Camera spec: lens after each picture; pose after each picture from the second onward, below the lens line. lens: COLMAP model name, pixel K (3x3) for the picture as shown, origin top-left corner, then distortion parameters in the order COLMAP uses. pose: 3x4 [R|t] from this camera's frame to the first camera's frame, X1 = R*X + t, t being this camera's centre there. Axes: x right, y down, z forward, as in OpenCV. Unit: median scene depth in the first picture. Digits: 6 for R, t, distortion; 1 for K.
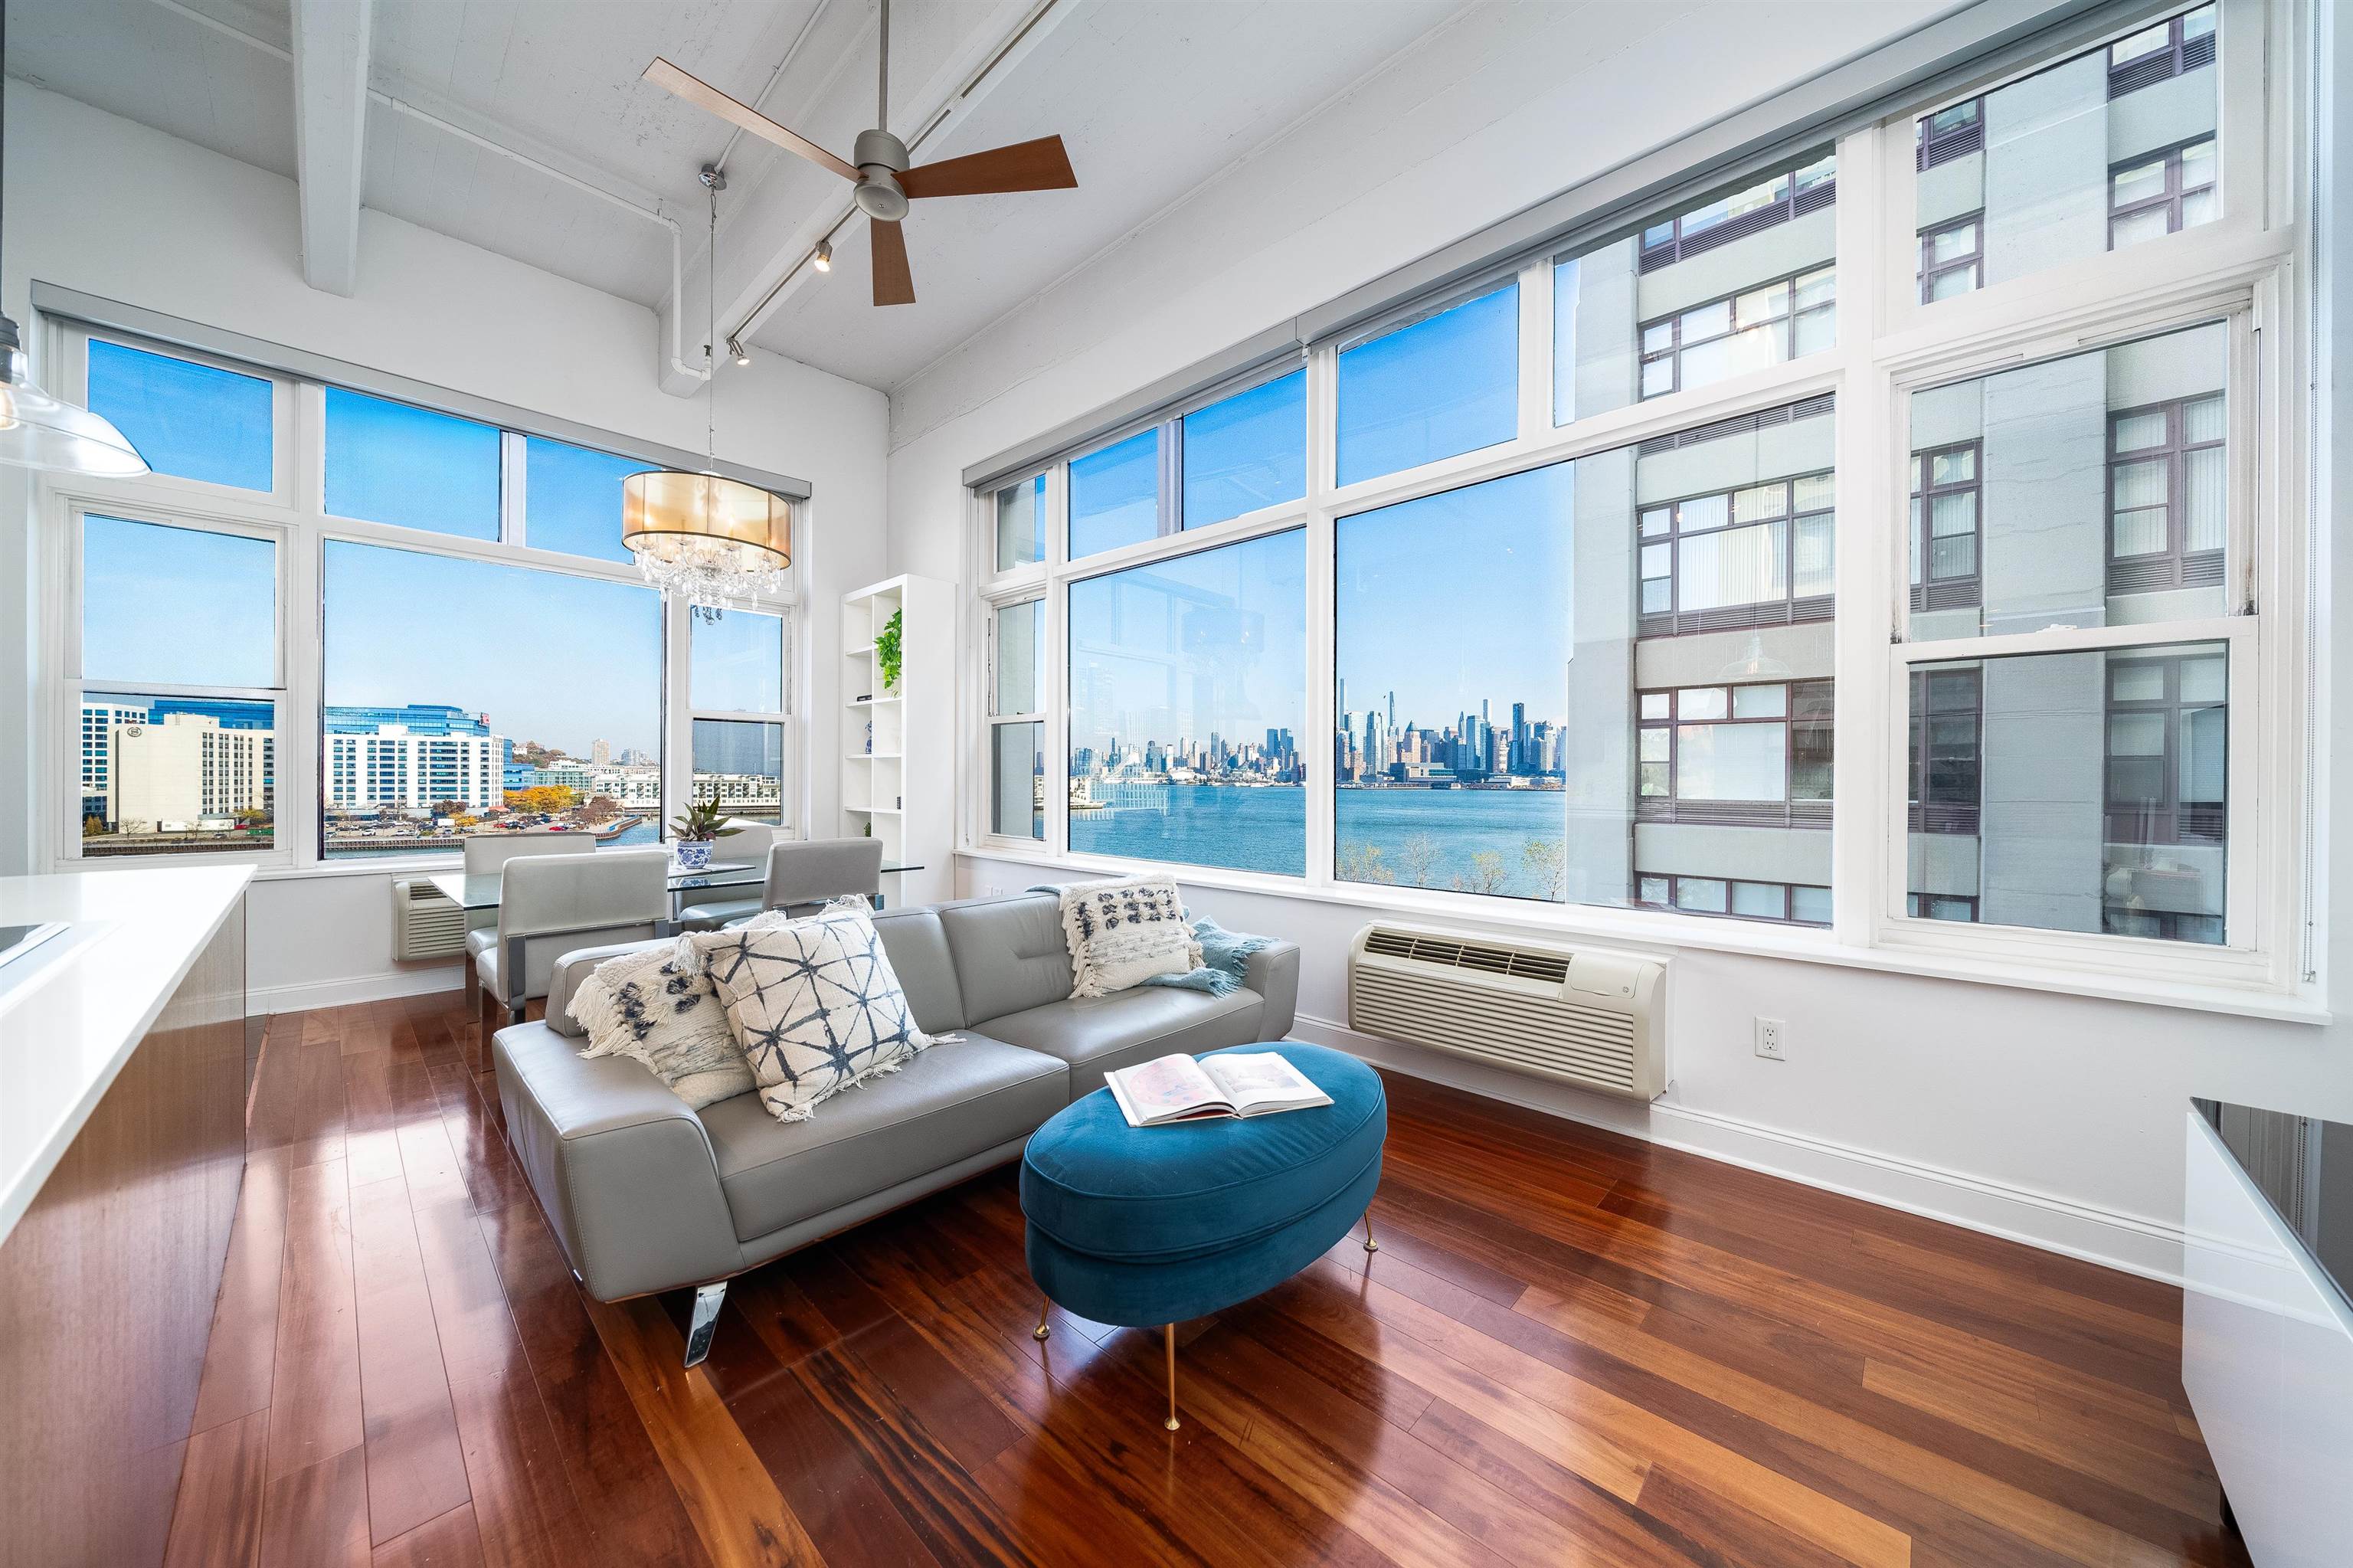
lens RADIAL K [[816.2, 0, 1189.9], [0, 816.2, 777.9], [0, 0, 1]] dist [-0.002613, -0.000024]
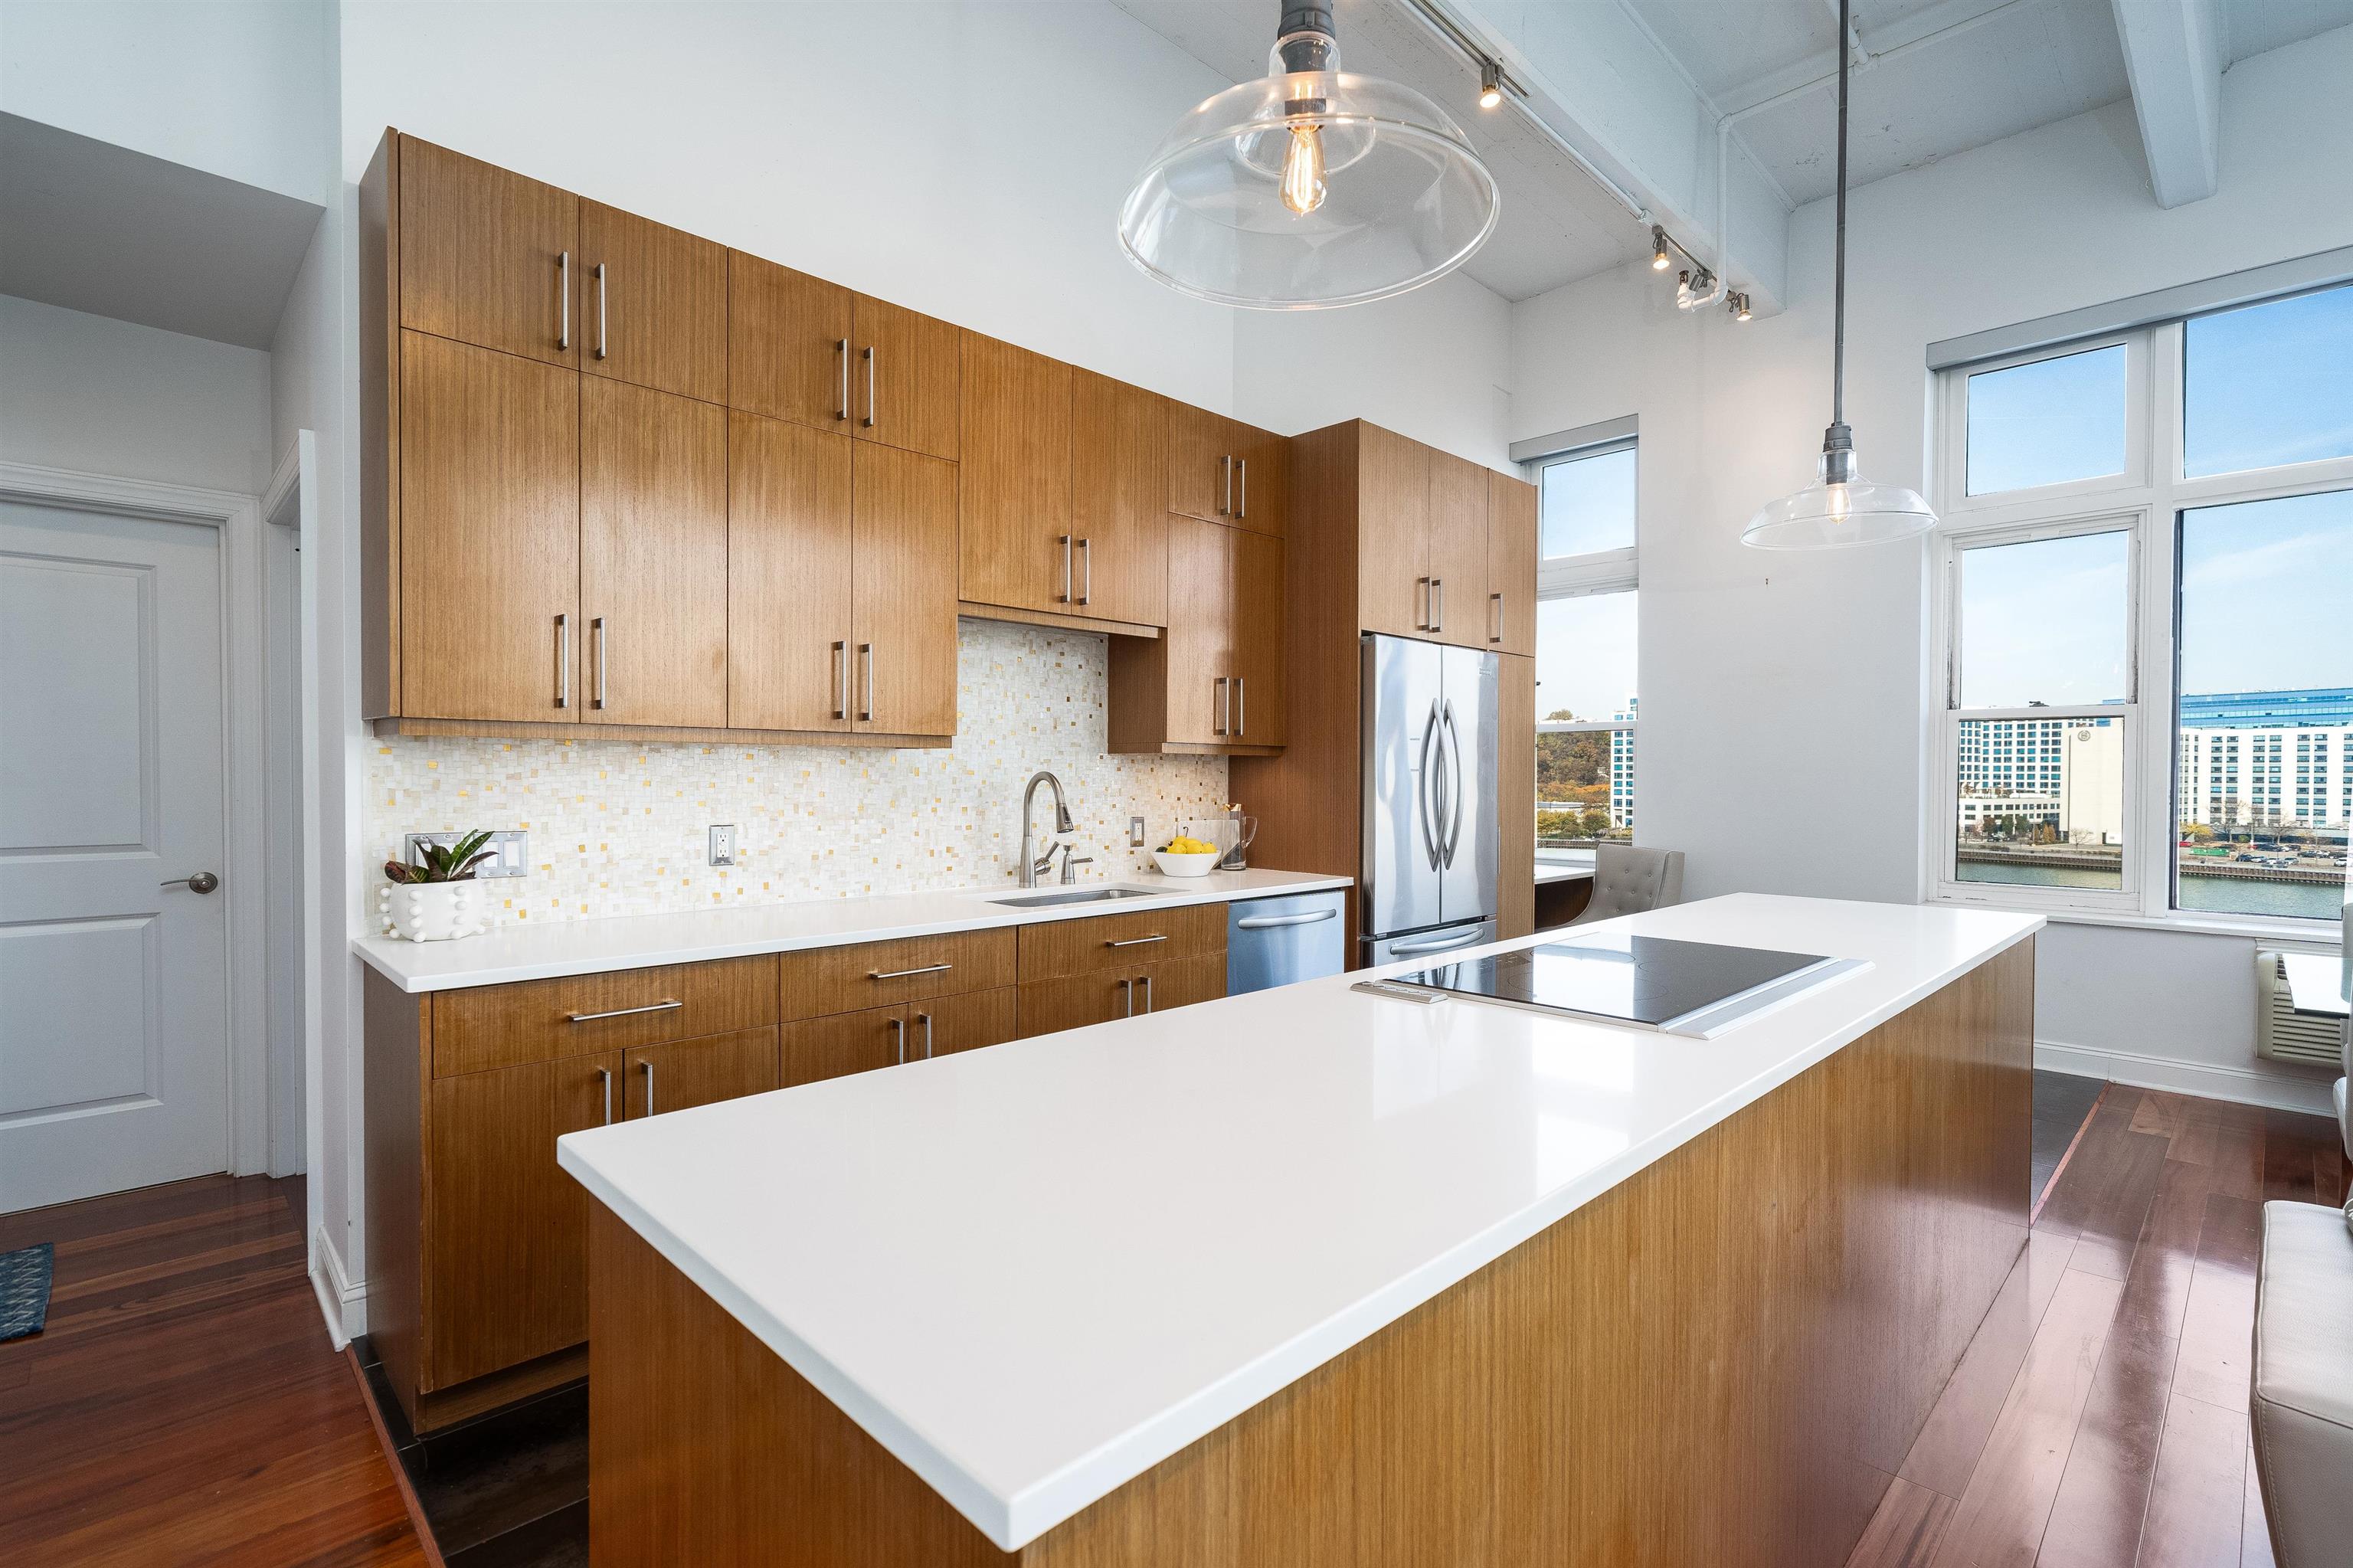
lens RADIAL K [[1079.2, 0, 1165.4], [0, 1079.2, 788.3], [0, 0, 1]] dist [0.007499, -0.002367]
pose [[-0.046470, 0.006708, -0.998897, 0.046818], [-0.004712, 0.999965, 0.006935, -0.017434], [0.998909, 0.005029, -0.046437, 0.034796]]
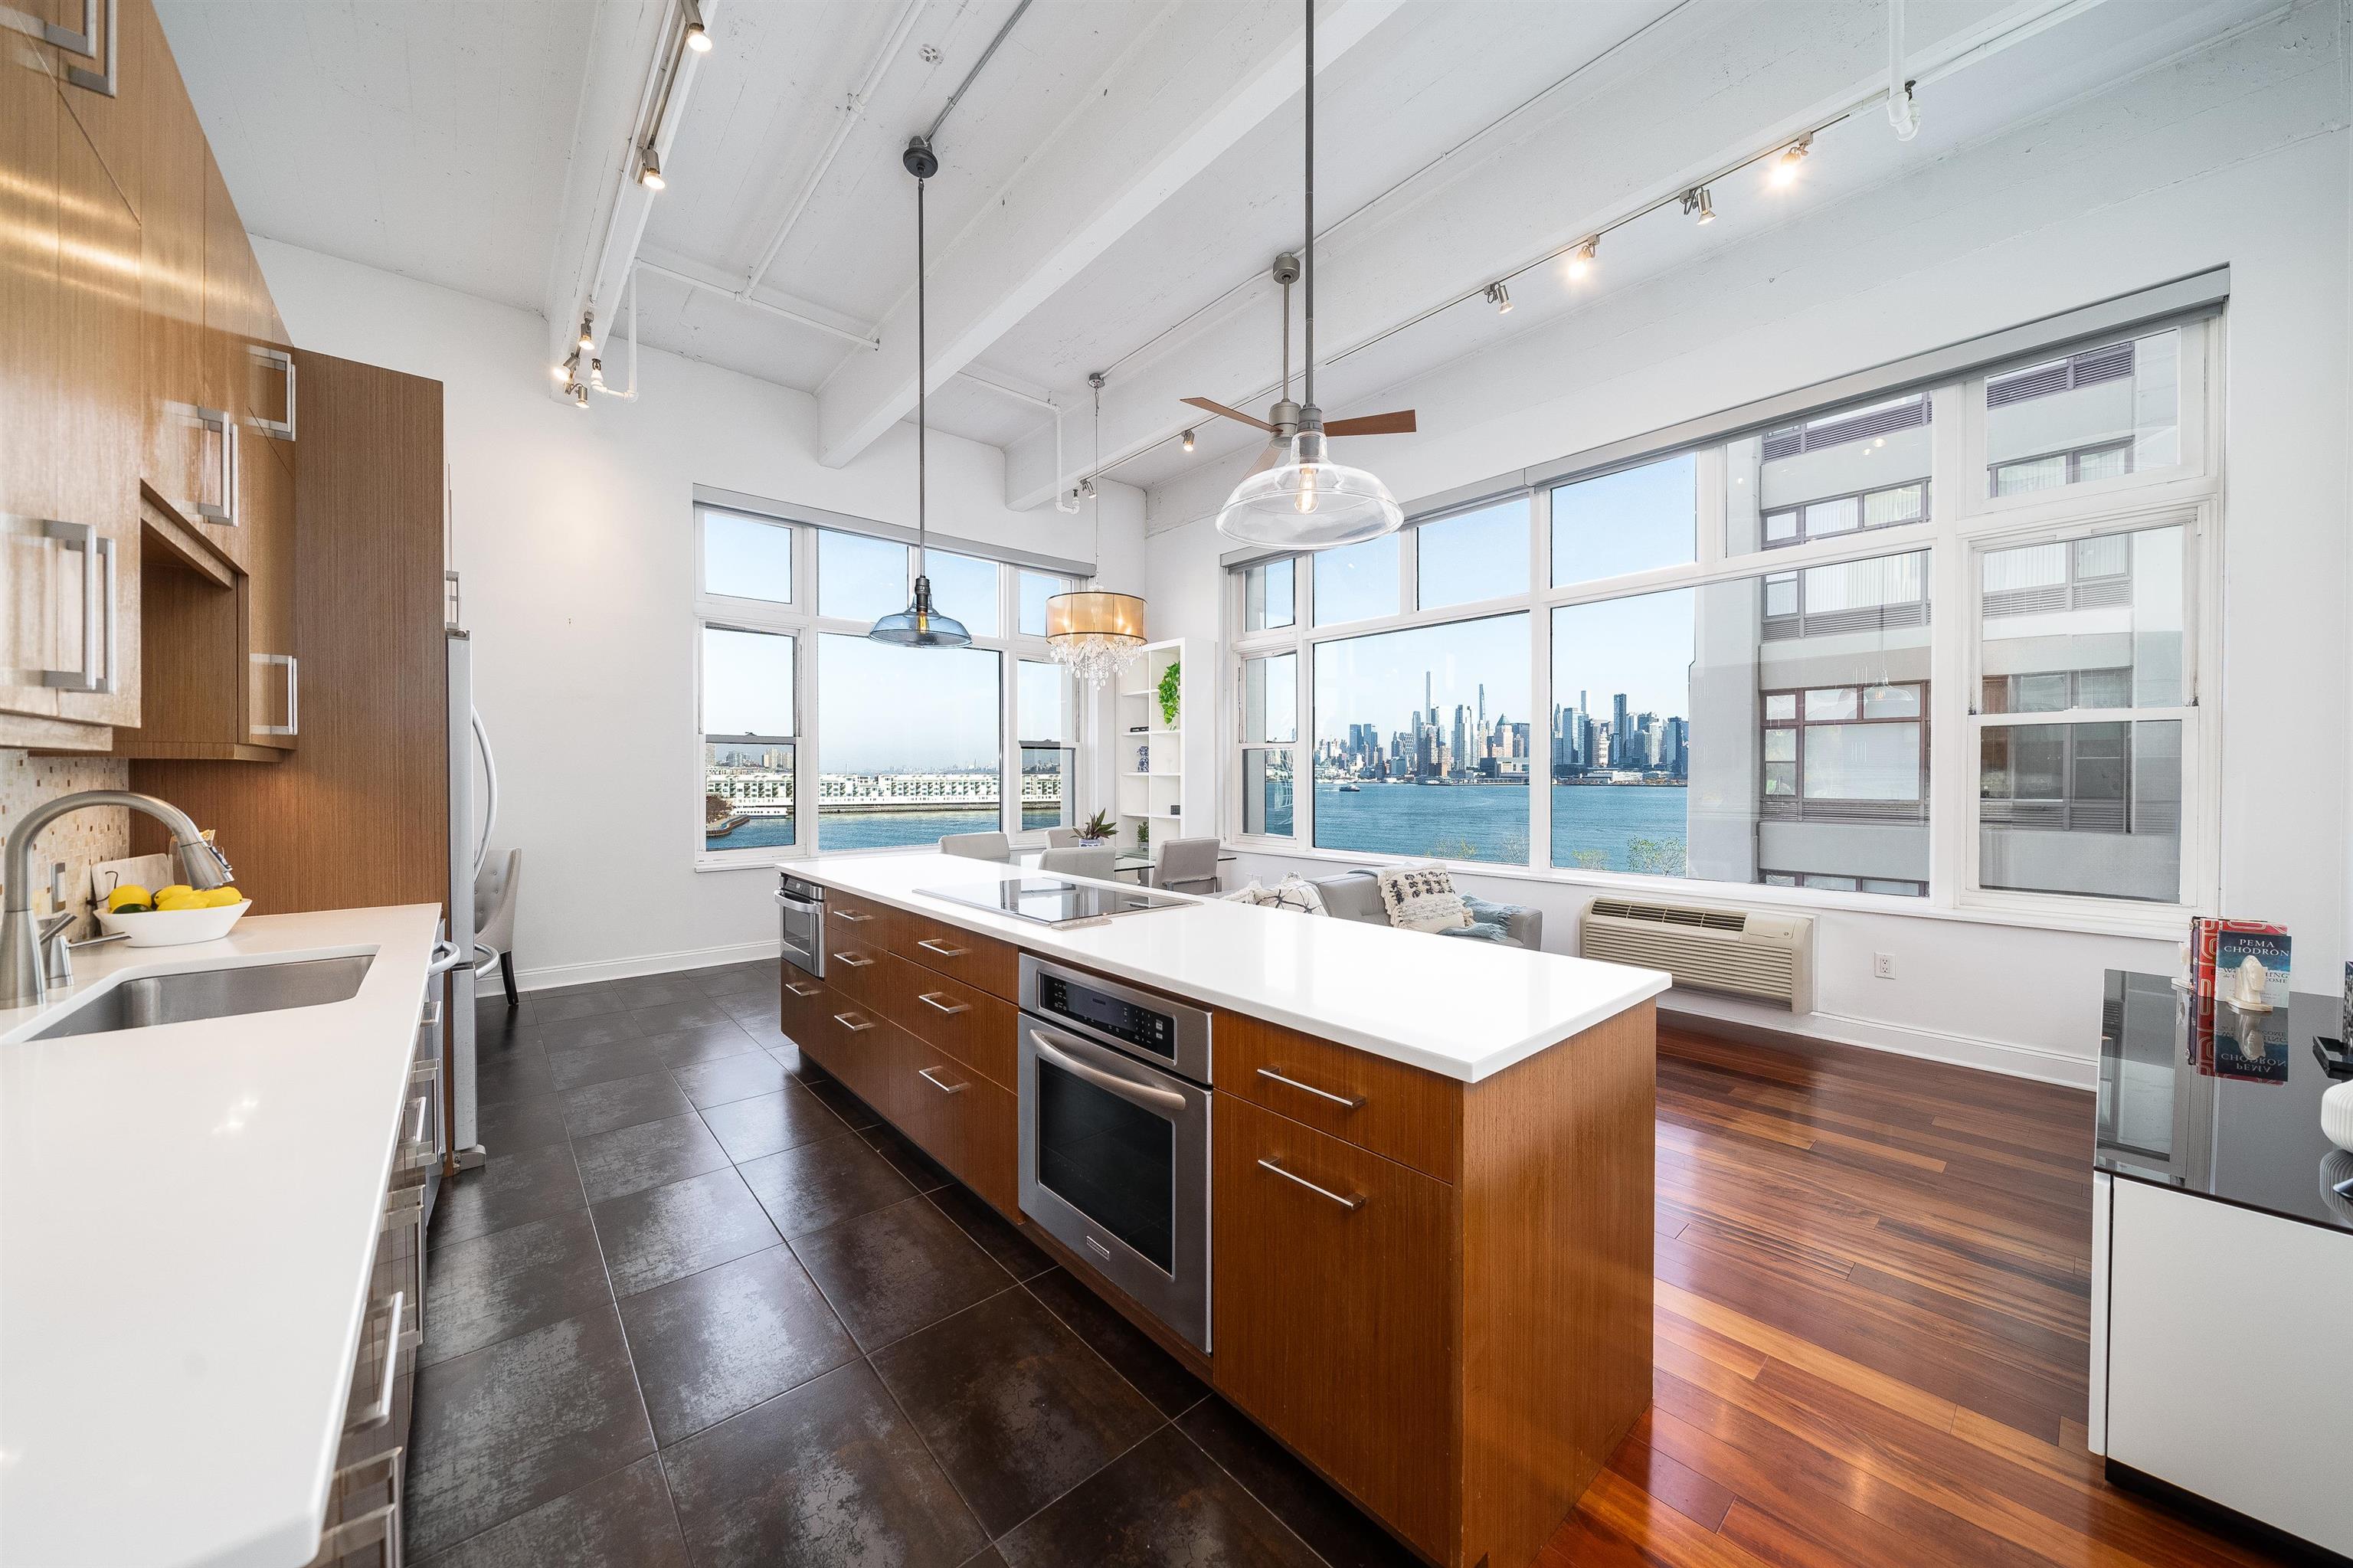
lens RADIAL K [[816.2, 0, 1181.6], [0, 816.2, 782.2], [0, 0, 1]] dist [-0.002613, -0.000024]
pose [[0.993898, -0.006447, -0.110113, -0.204043], [0.007380, 0.999940, 0.008070, -0.025432], [0.110055, -0.008833, 0.993886, -0.312773]]
